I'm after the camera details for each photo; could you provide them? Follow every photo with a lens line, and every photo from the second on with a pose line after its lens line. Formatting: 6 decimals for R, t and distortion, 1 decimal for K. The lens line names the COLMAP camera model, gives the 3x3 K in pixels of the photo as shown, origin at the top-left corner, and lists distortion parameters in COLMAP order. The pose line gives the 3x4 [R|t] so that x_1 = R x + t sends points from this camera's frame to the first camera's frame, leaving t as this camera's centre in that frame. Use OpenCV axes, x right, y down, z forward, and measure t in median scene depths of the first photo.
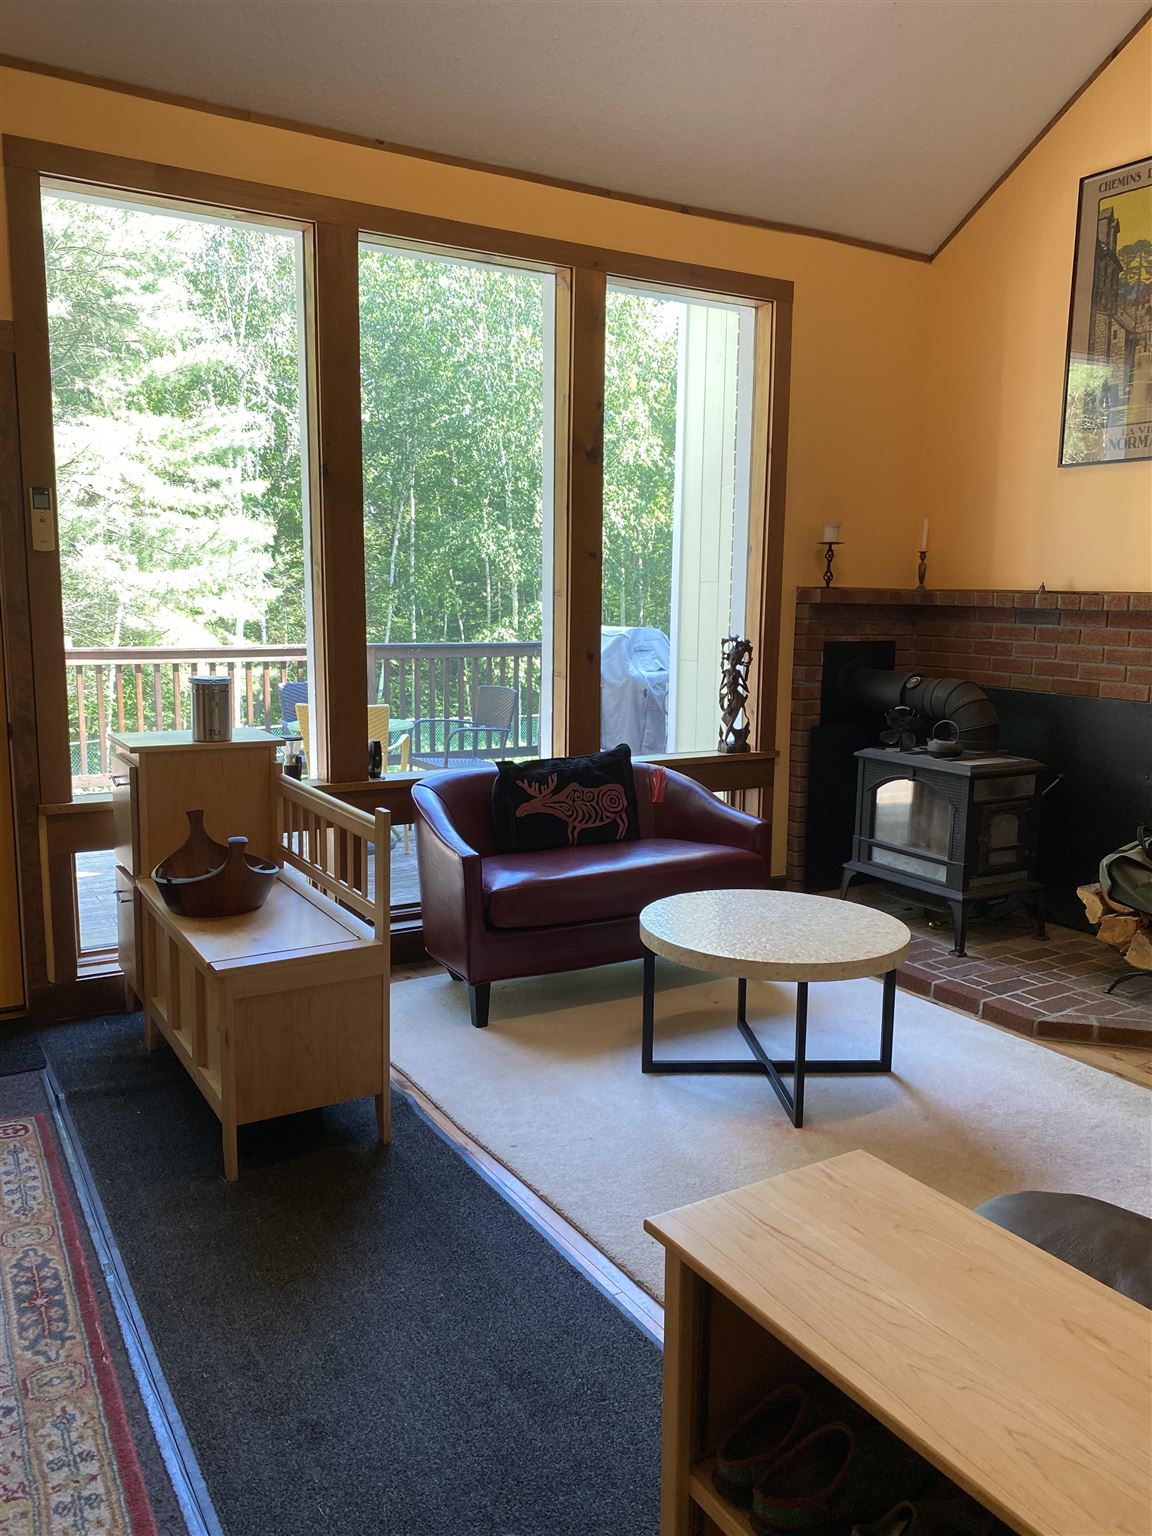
lens RADIAL K [[1193.4, 0, 572.0], [0, 1193.4, 768.9], [0, 0, 1]] dist [0.016781, -0.010559]
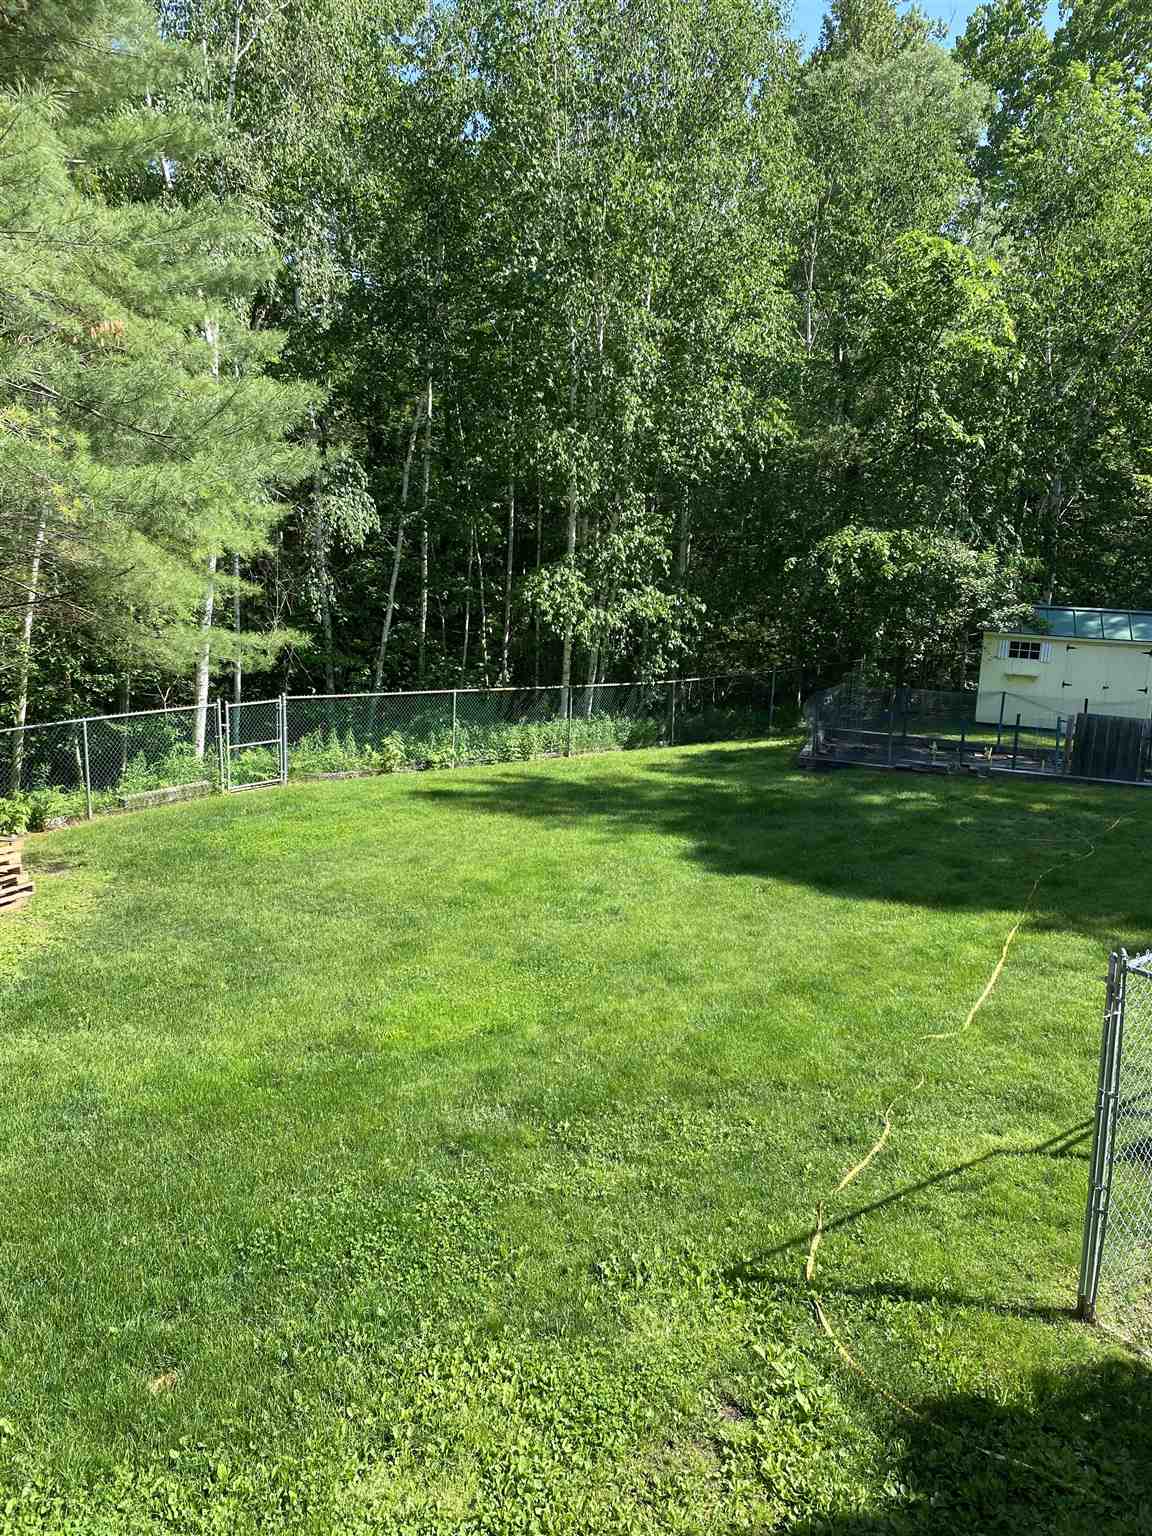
lens RADIAL K [[1193.4, 0, 549.9], [0, 1193.4, 747.1], [0, 0, 1]] dist [0.016781, -0.010559]
pose [[0.998446, 0.021815, 0.051278, -0.172263], [-0.023877, 0.998917, 0.039946, -0.060416], [-0.050351, -0.041108, 0.997885, 0.423390]]
